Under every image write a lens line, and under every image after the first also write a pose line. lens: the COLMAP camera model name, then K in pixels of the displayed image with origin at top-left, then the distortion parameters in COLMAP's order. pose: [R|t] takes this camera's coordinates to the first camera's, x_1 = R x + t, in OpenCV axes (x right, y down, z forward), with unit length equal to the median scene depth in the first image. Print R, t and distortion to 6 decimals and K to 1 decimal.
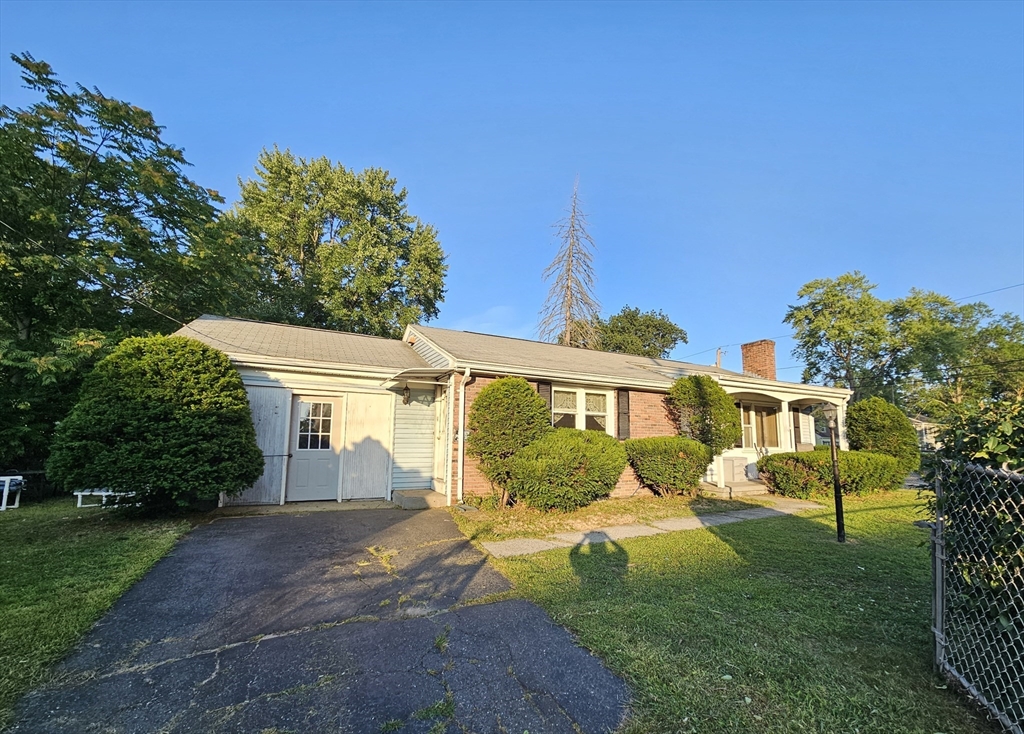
lens RADIAL K [[403.4, 0, 512.0], [0, 403.4, 367.0], [0, 0, 1]] dist [-0.000346, -0.000063]
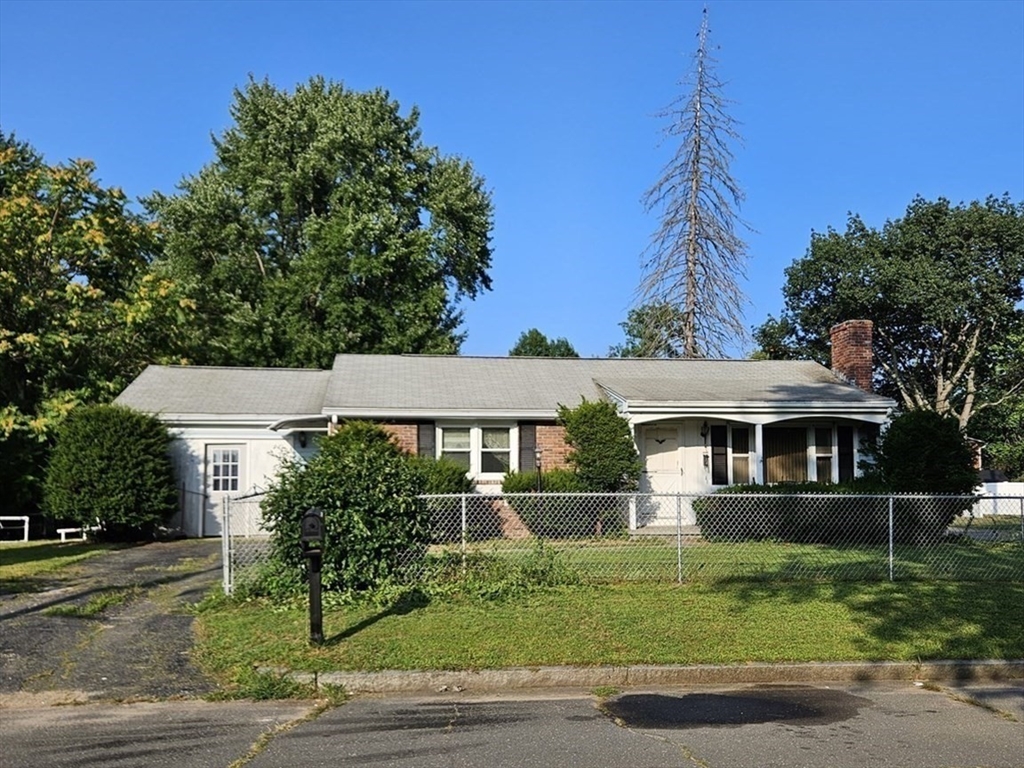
lens RADIAL K [[770.3, 0, 479.0], [0, 770.3, 386.8], [0, 0, 1]] dist [0.024907, 0.001650]
pose [[0.936474, -0.055944, -0.346247, 0.782009], [0.078831, 0.995512, 0.052361, -0.120700], [0.341764, -0.076329, 0.936681, -0.635823]]
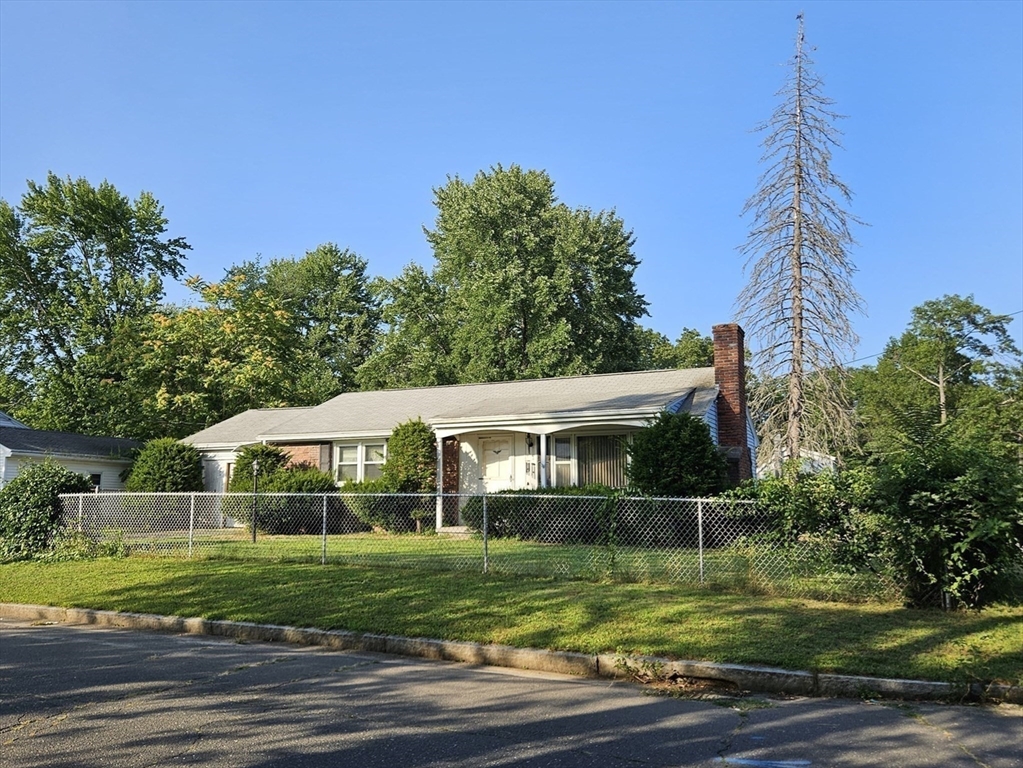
lens RADIAL K [[683.5, 0, 511.5], [0, 683.5, 384.0], [0, 0, 1]] dist [0.020373, -0.001541]
pose [[0.659689, -0.132524, -0.739762, 1.938909], [0.152668, 0.987437, -0.040751, 0.032055], [0.735869, -0.086055, 0.671633, -0.013092]]
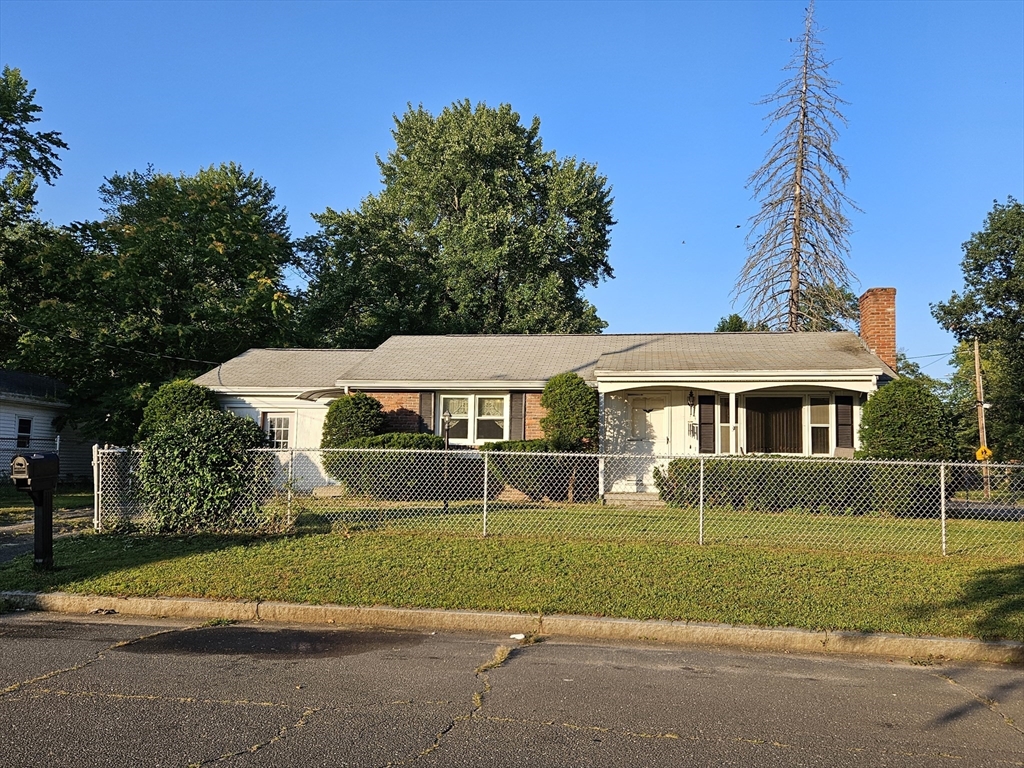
lens RADIAL K [[692.3, 0, 529.6], [0, 692.3, 363.0], [0, 0, 1]] dist [0.025392, -0.002524]
pose [[0.830744, -0.072825, -0.551871, 1.240736], [0.099689, 0.994841, 0.018786, -0.042482], [0.547656, -0.070622, 0.833718, -0.369784]]
